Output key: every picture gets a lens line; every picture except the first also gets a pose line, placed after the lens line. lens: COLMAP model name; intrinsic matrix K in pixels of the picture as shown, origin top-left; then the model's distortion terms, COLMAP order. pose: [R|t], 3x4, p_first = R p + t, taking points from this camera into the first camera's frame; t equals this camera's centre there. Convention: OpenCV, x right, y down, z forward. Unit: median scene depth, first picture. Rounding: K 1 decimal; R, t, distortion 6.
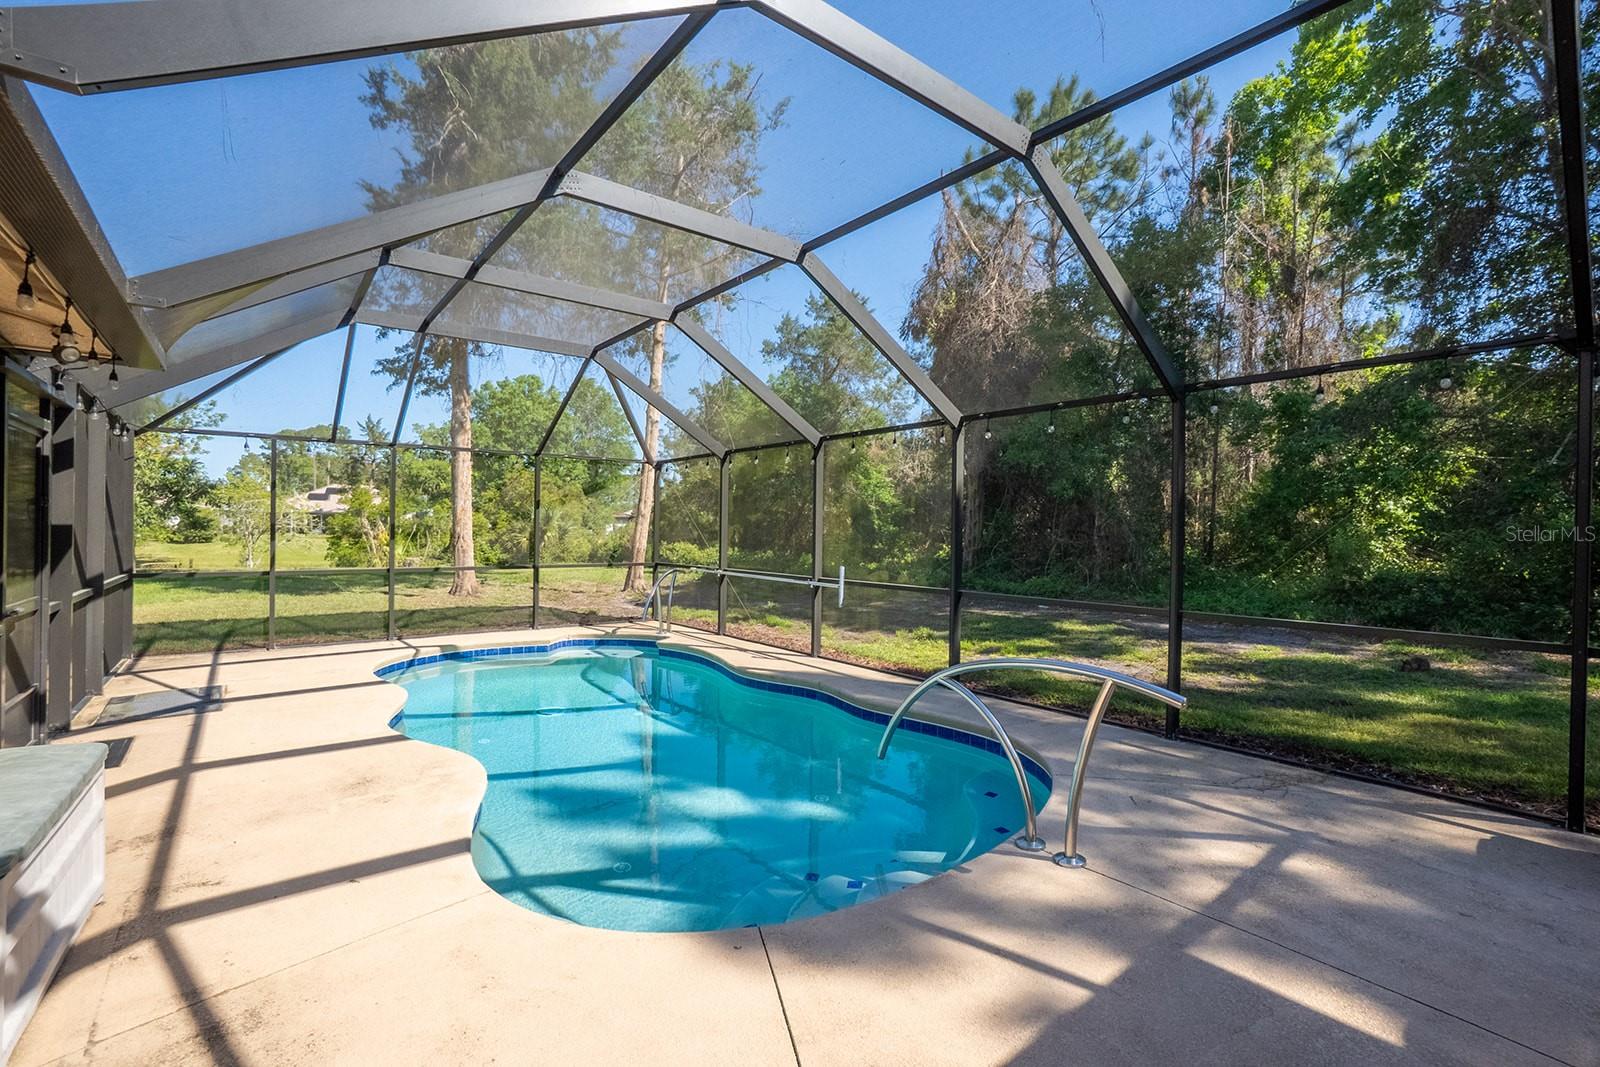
lens RADIAL K [[707.0, 0, 795.6], [0, 707.0, 532.1], [0, 0, 1]] dist [-0.051968, 0.015843]
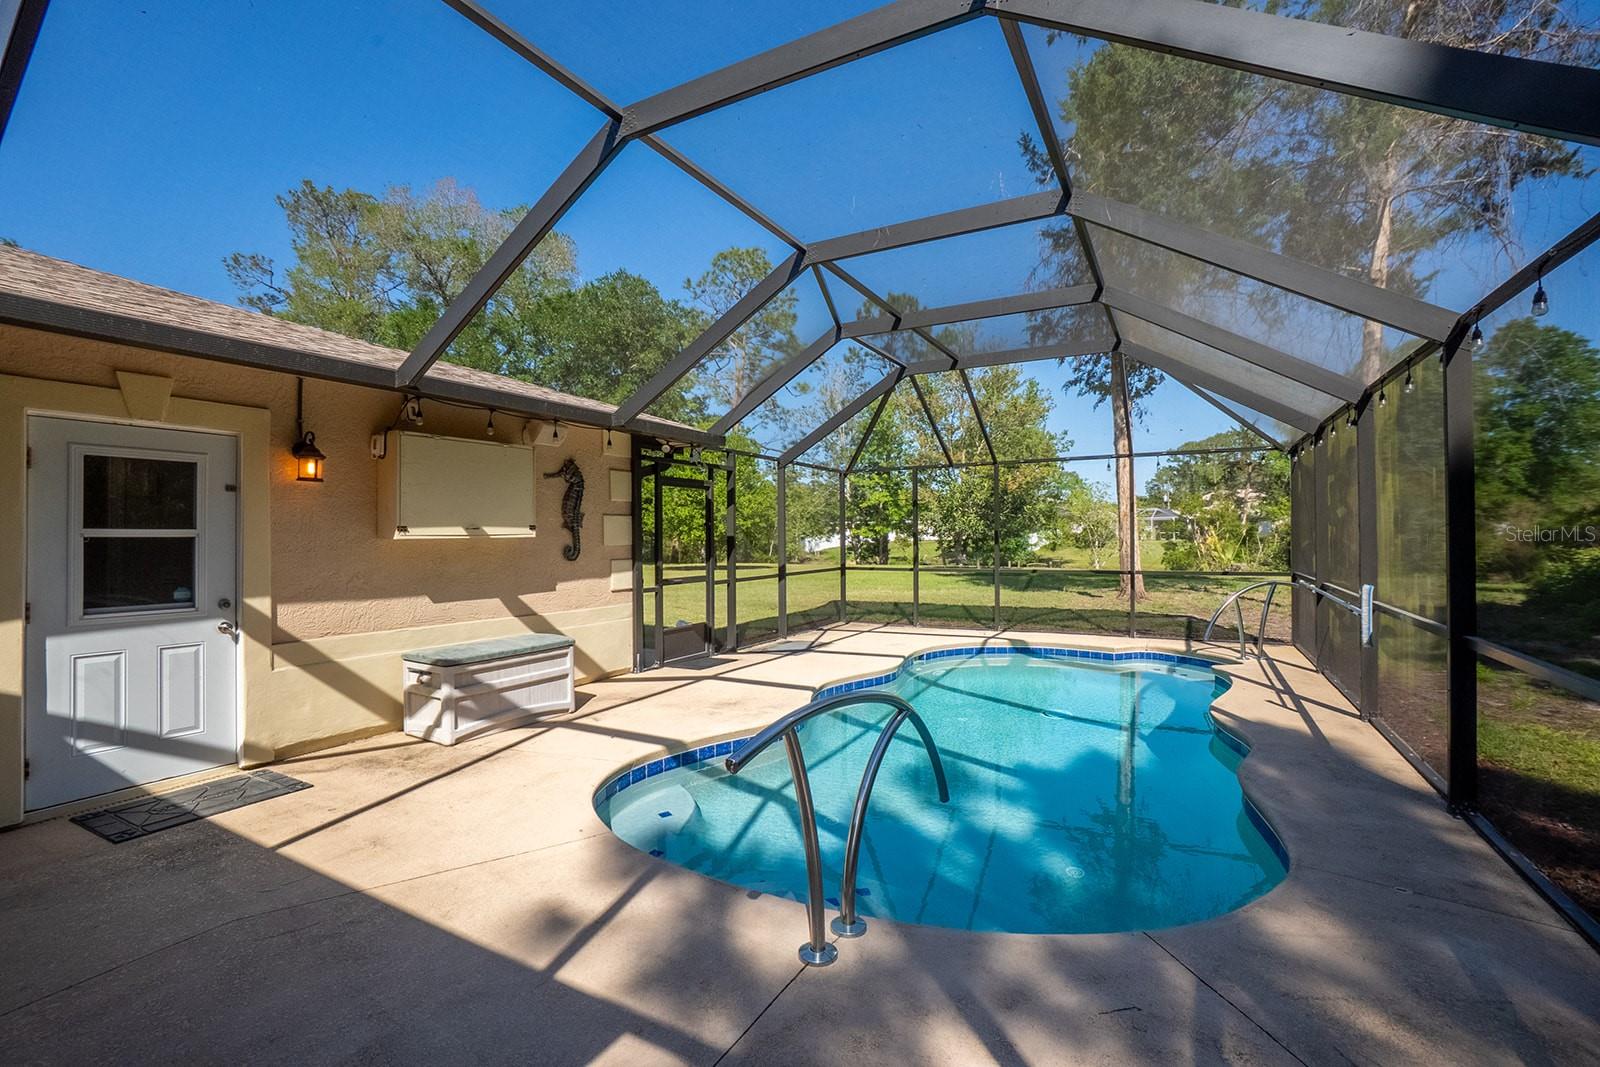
lens RADIAL K [[707.0, 0, 806.4], [0, 707.0, 540.6], [0, 0, 1]] dist [-0.051968, 0.015843]
pose [[0.412209, -0.003337, -0.911083, 0.398833], [0.008147, 0.999967, 0.000024, -0.000990], [0.911053, -0.007433, 0.412223, 0.226097]]
